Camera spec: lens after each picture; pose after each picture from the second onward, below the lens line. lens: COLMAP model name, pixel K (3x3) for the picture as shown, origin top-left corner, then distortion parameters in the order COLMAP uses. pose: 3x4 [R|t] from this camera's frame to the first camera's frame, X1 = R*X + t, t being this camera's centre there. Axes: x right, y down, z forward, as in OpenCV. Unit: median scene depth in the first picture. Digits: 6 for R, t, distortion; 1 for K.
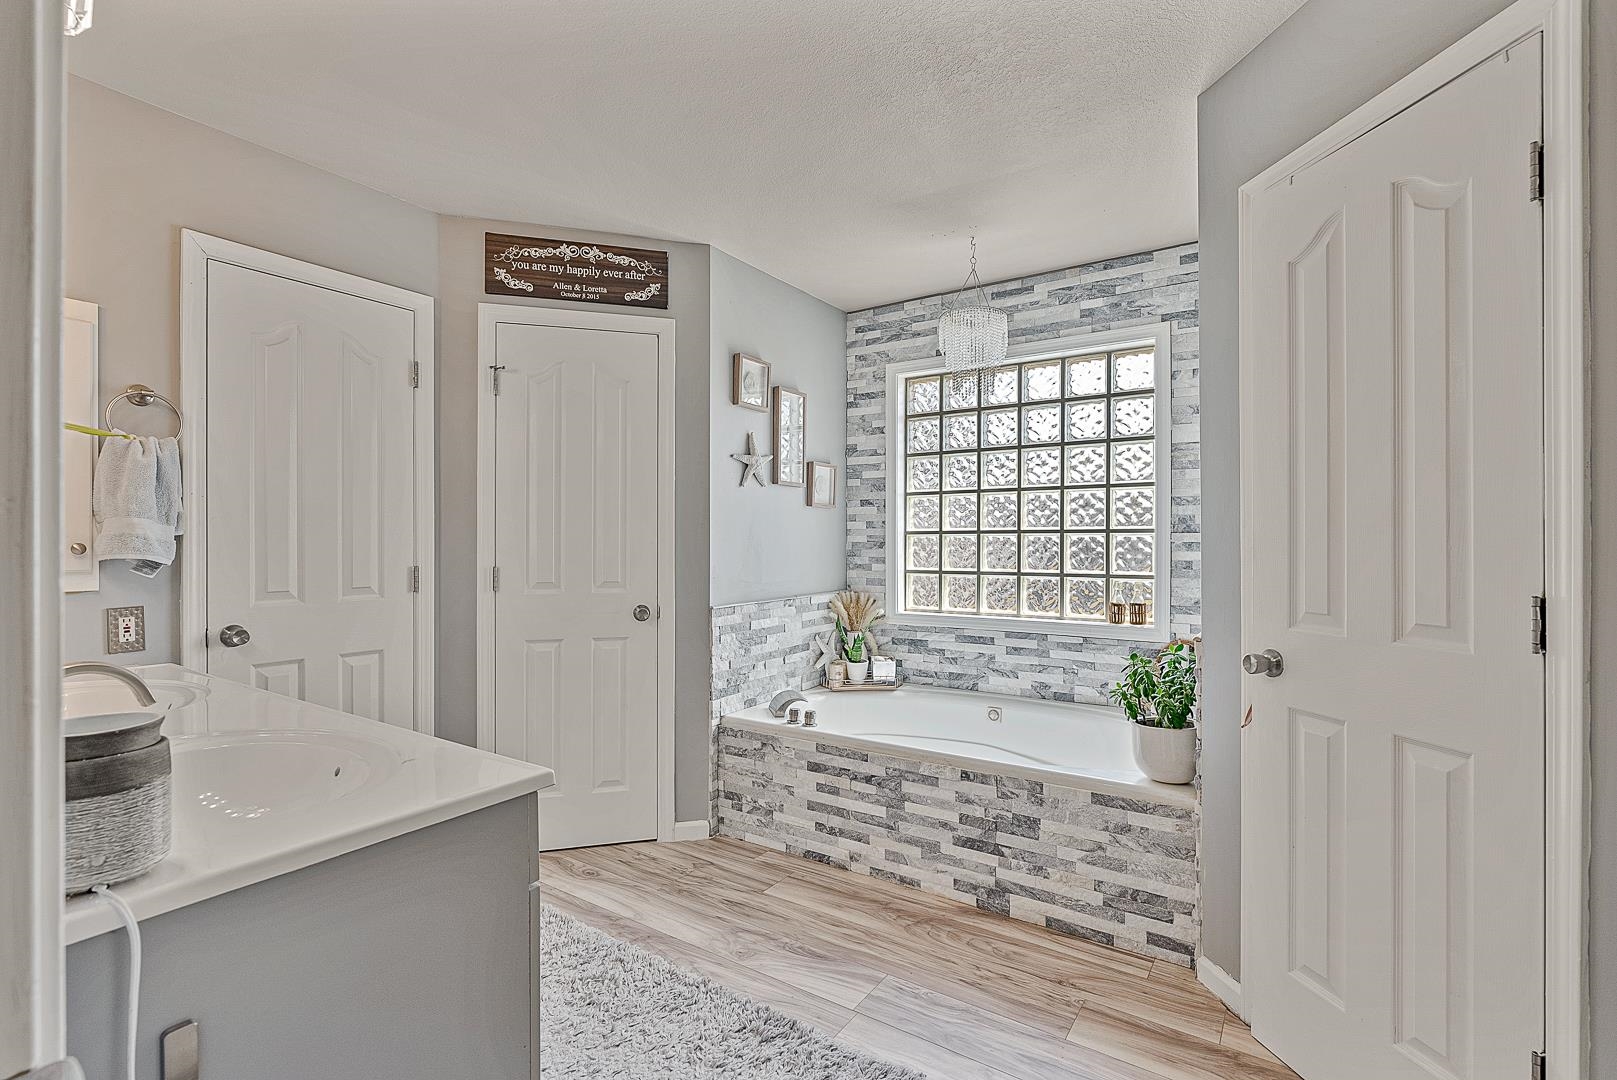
lens RADIAL K [[755.4, 0, 804.4], [0, 755.4, 534.4], [0, 0, 1]] dist [0.002876, -0.000032]
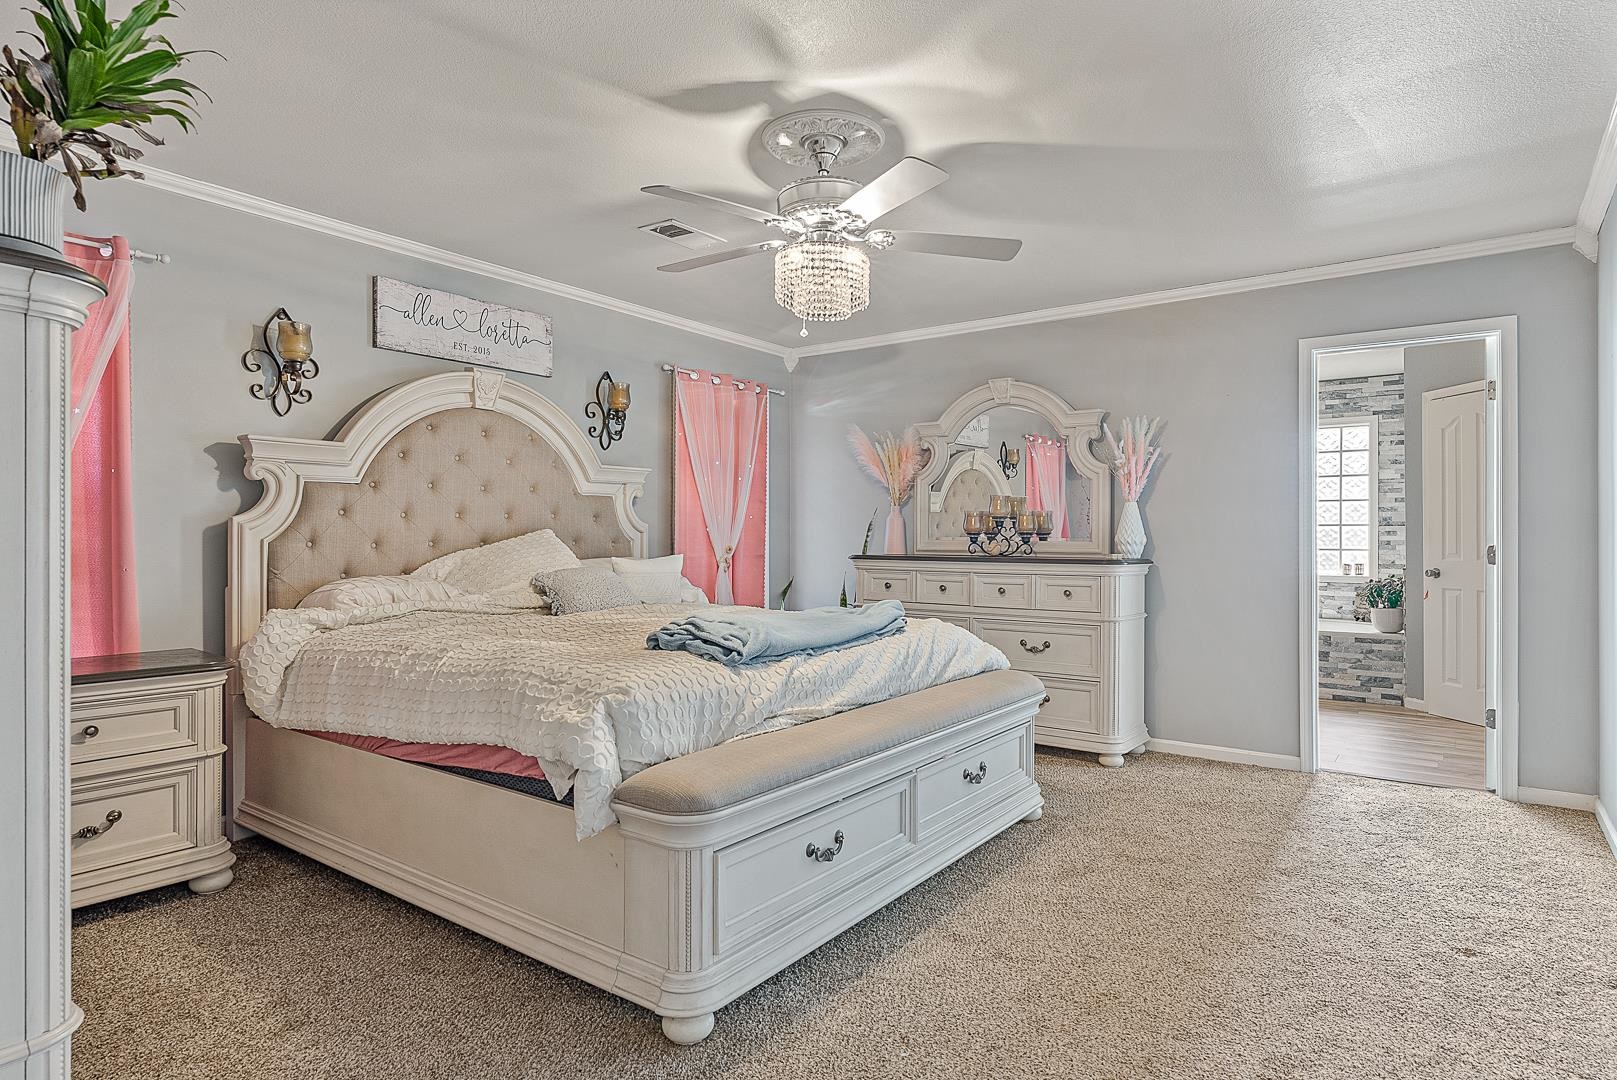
lens RADIAL K [[905.7, 0, 808.6], [0, 905.7, 524.5], [0, 0, 1]] dist [-0.000802, 0.001936]
pose [[0.999184, 0.003165, -0.040271, -1.154321], [-0.003581, 0.999941, -0.010268, 0.030643], [0.040236, 0.010404, 0.999136, -1.798174]]
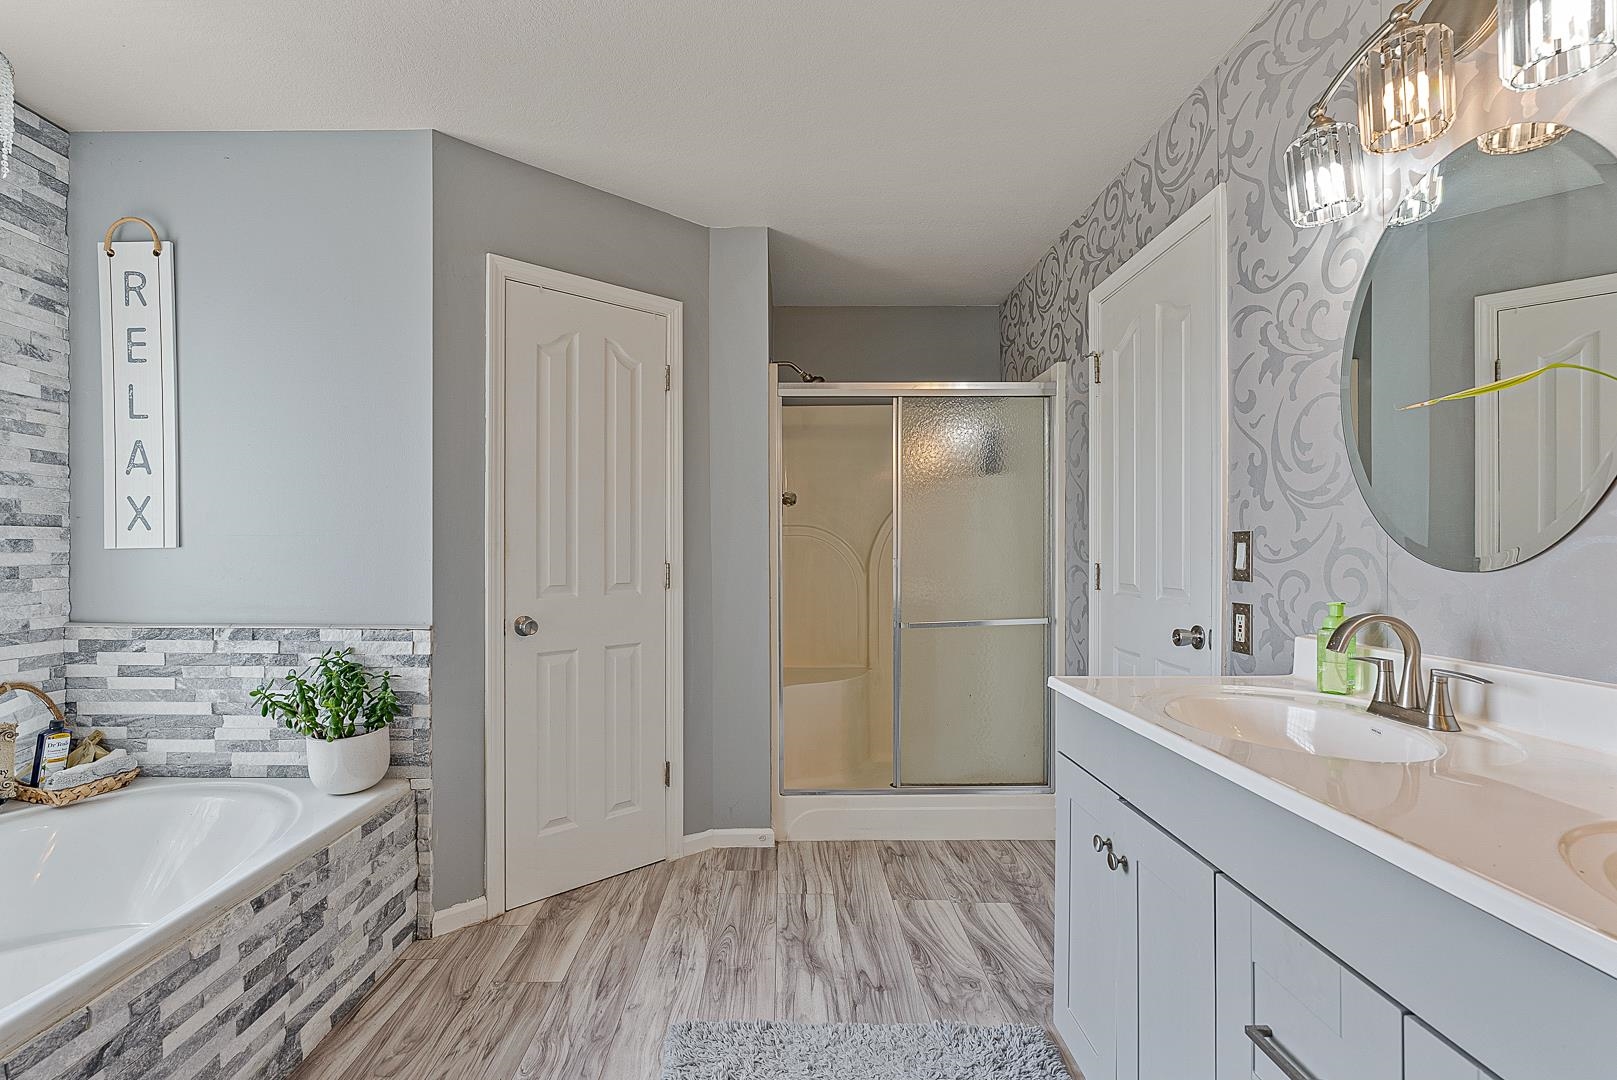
lens RADIAL K [[755.4, 0, 797.7], [0, 755.4, 544.6], [0, 0, 1]] dist [0.002876, -0.000032]
pose [[-0.577574, 0.004862, 0.816324, -0.609092], [-0.004278, 0.999951, -0.008983, 0.024145], [-0.816327, -0.008680, -0.577525, 1.079948]]
